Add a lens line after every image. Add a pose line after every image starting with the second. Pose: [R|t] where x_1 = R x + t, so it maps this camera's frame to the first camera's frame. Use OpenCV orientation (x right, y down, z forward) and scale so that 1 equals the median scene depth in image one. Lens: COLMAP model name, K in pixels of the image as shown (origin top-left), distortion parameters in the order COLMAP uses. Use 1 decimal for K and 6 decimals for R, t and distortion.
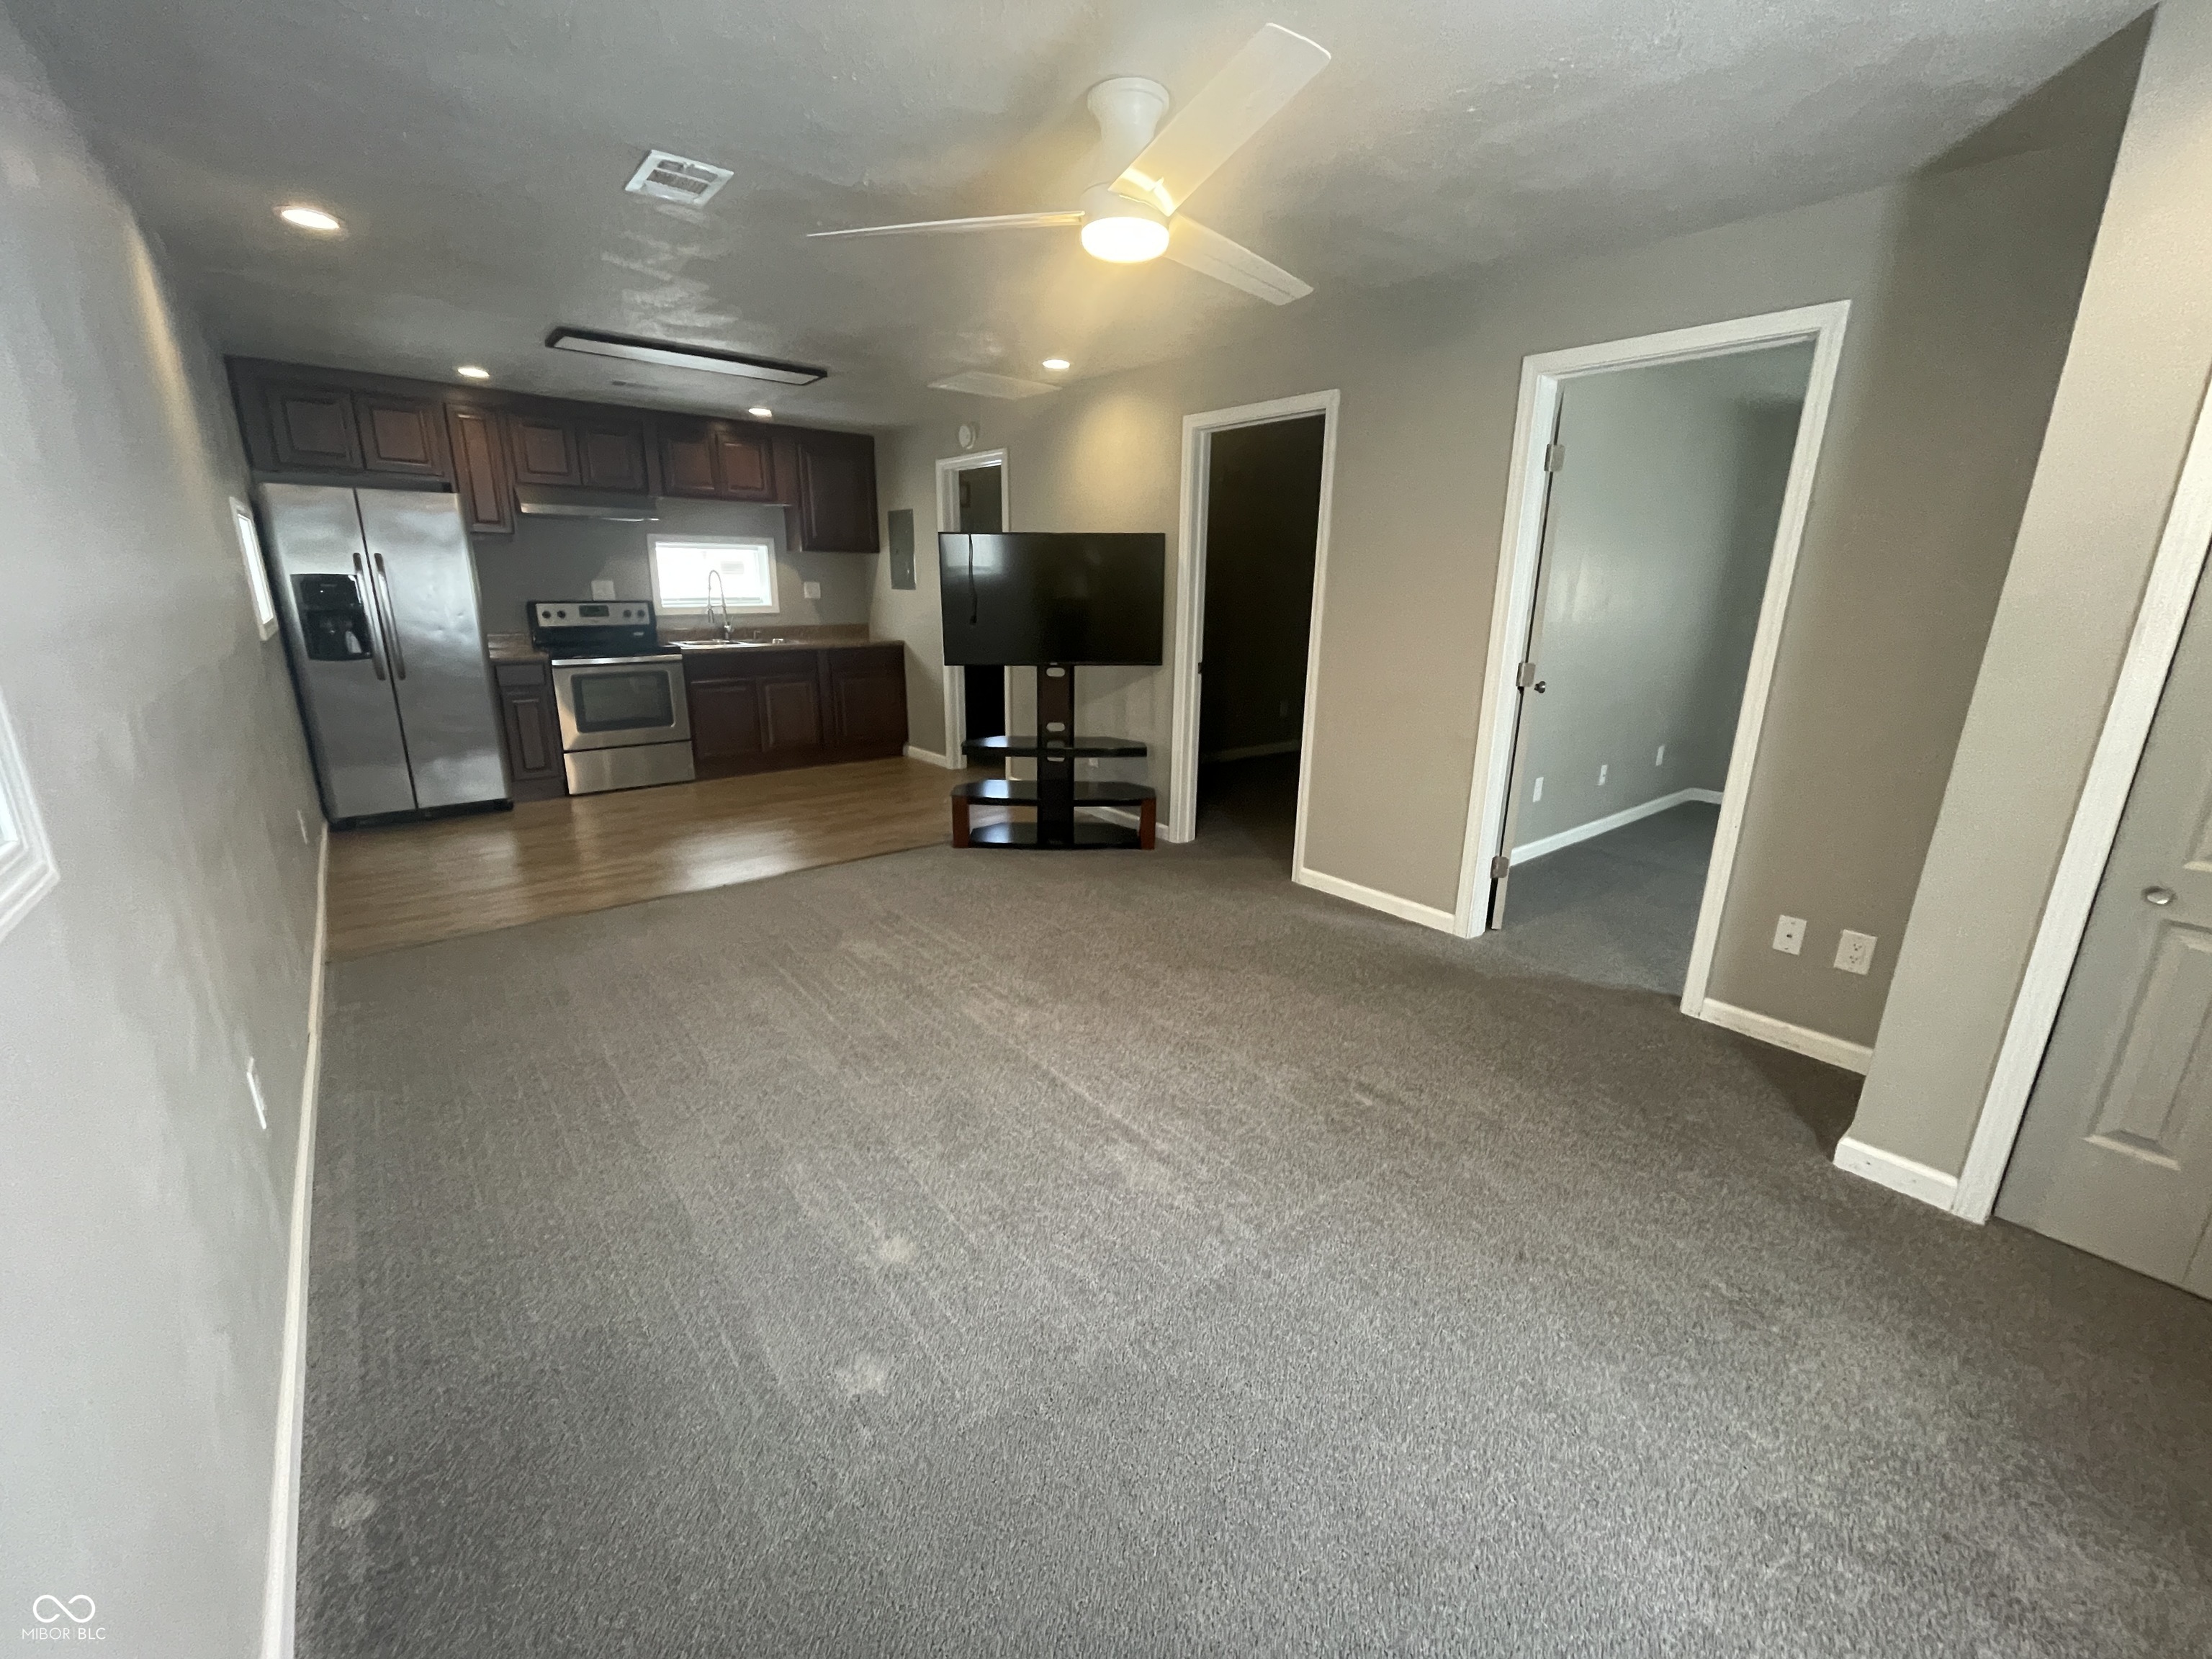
lens RADIAL K [[897.6, 0, 1098.3], [0, 897.6, 838.7], [0, 0, 1]] dist [0.001075, 0.000011]
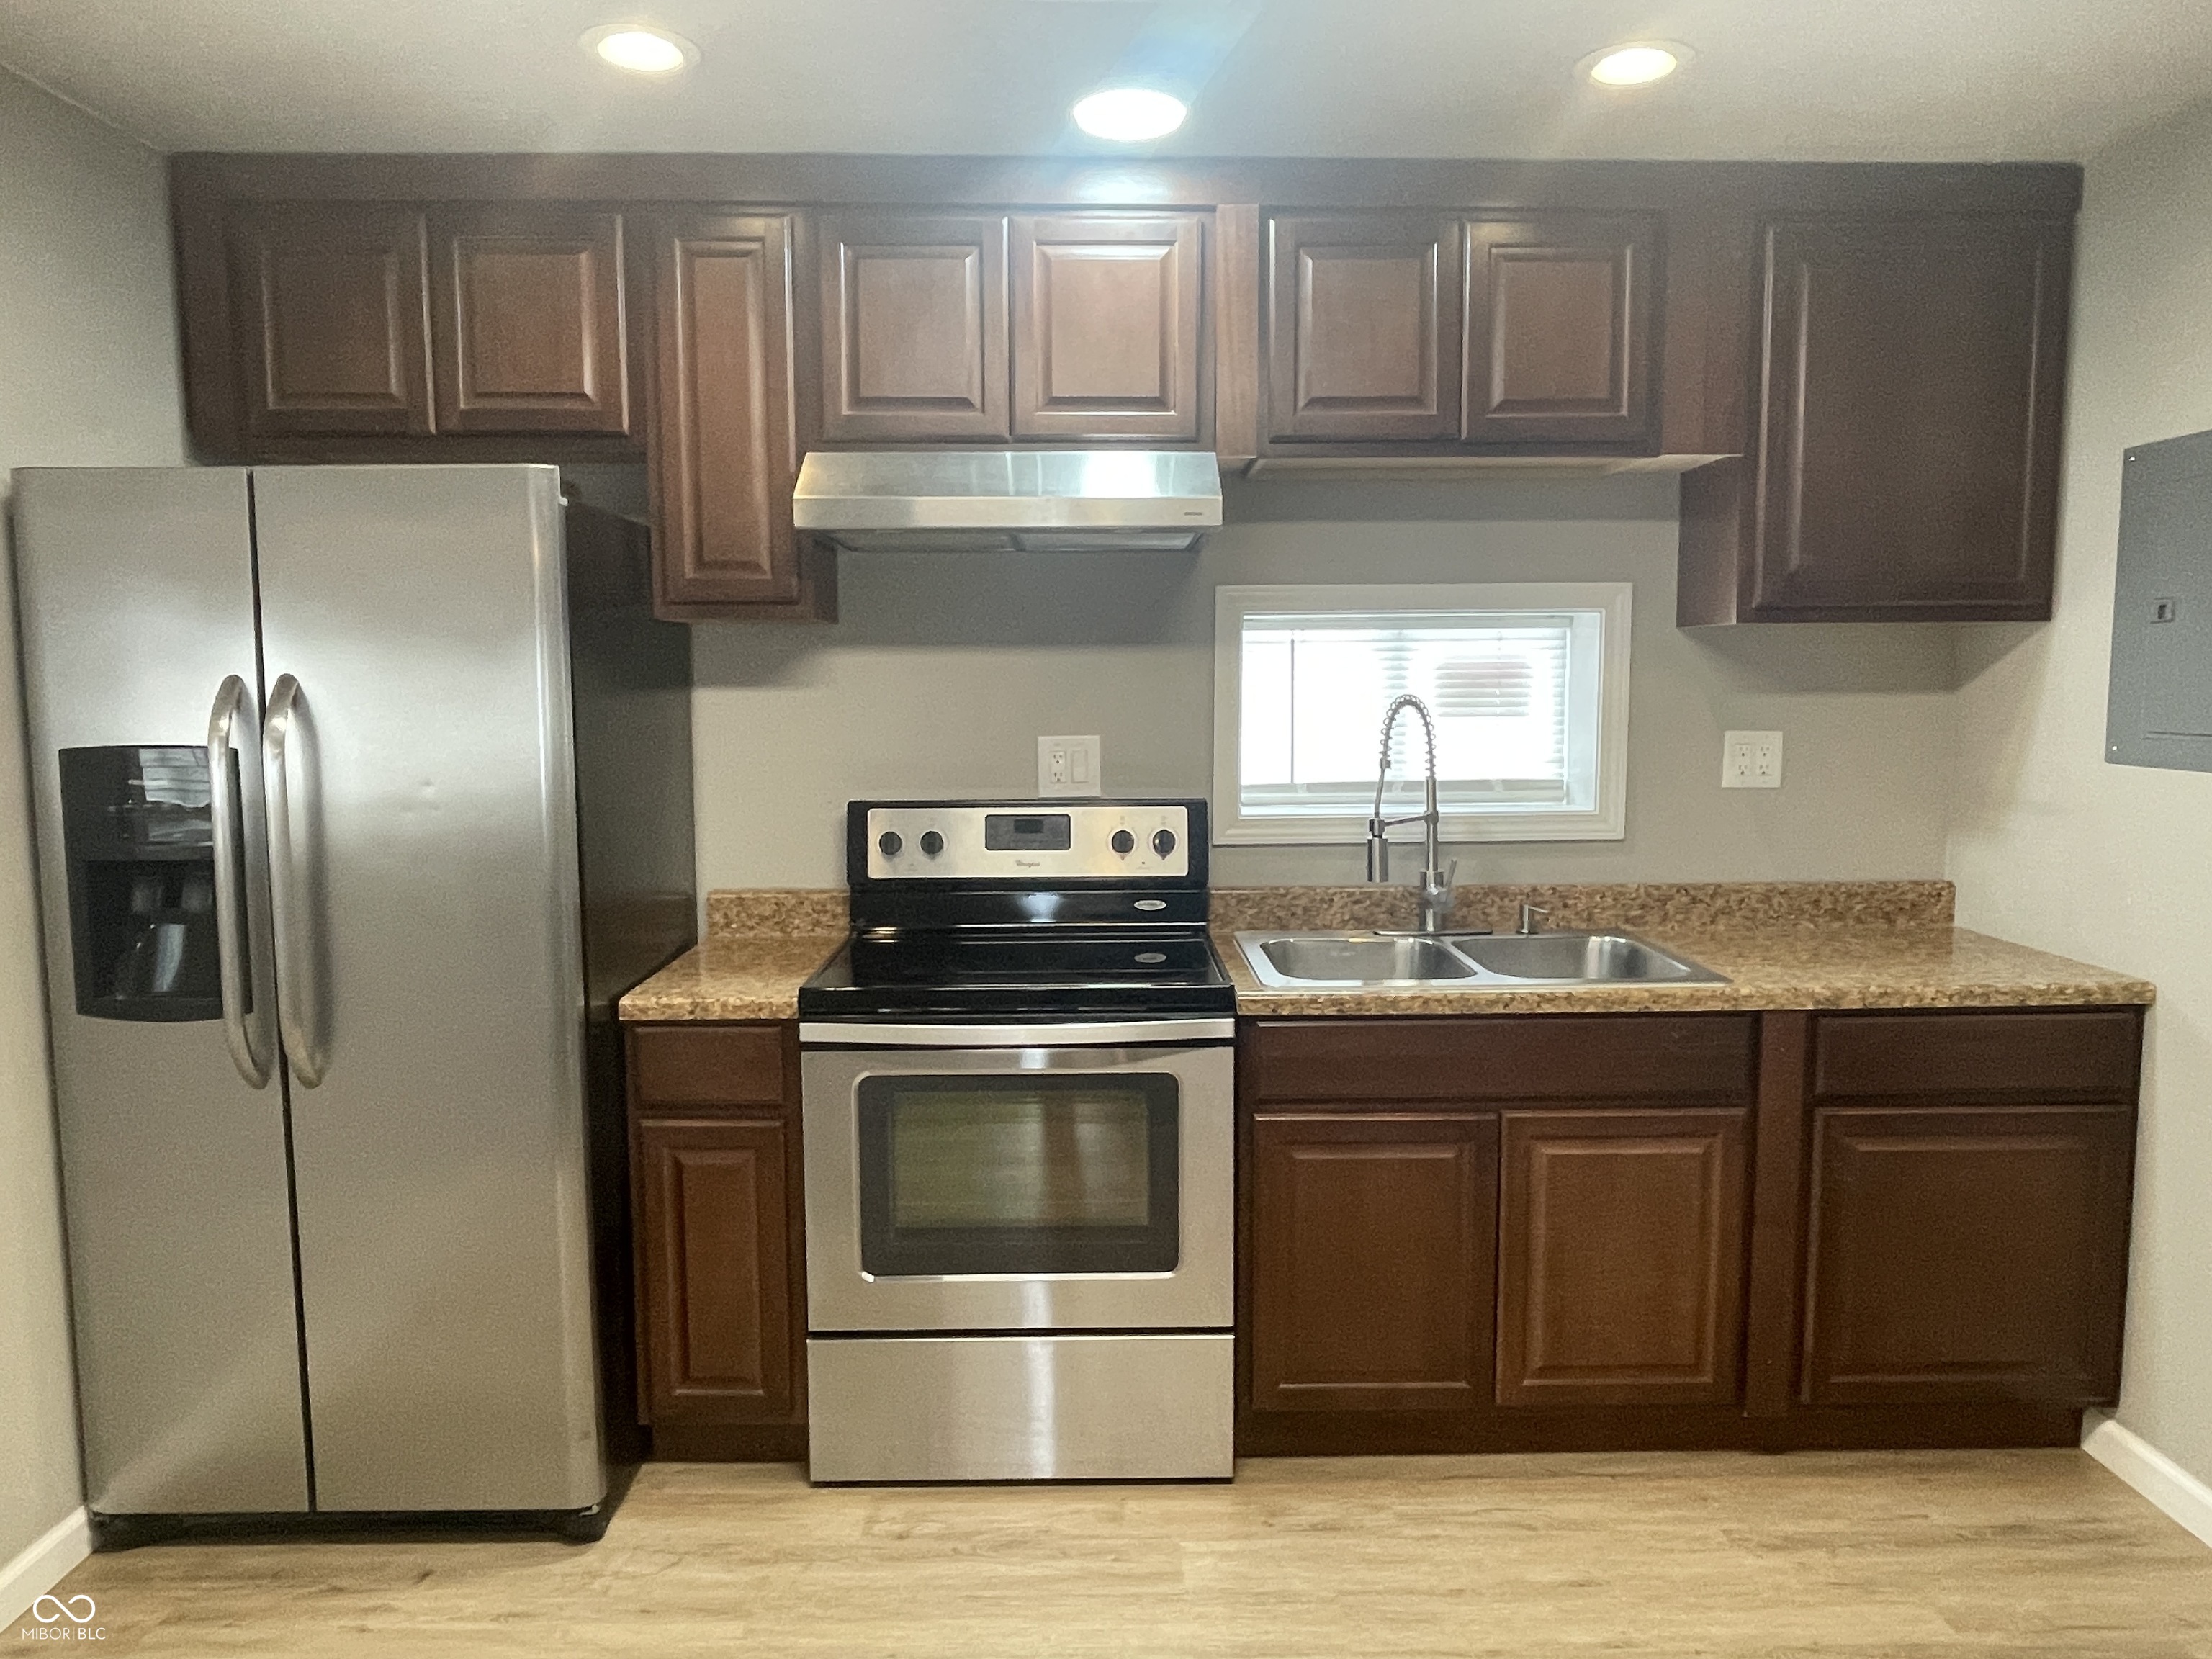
lens RADIAL K [[1424.7, 0, 1104.2], [0, 1424.7, 825.0], [0, 0, 1]] dist [0.004015, 0.000125]
pose [[0.785989, 0.049894, -0.616223, -0.235909], [-0.159299, 0.979427, -0.123883, -0.198263], [0.597365, 0.195534, 0.777767, 0.629243]]
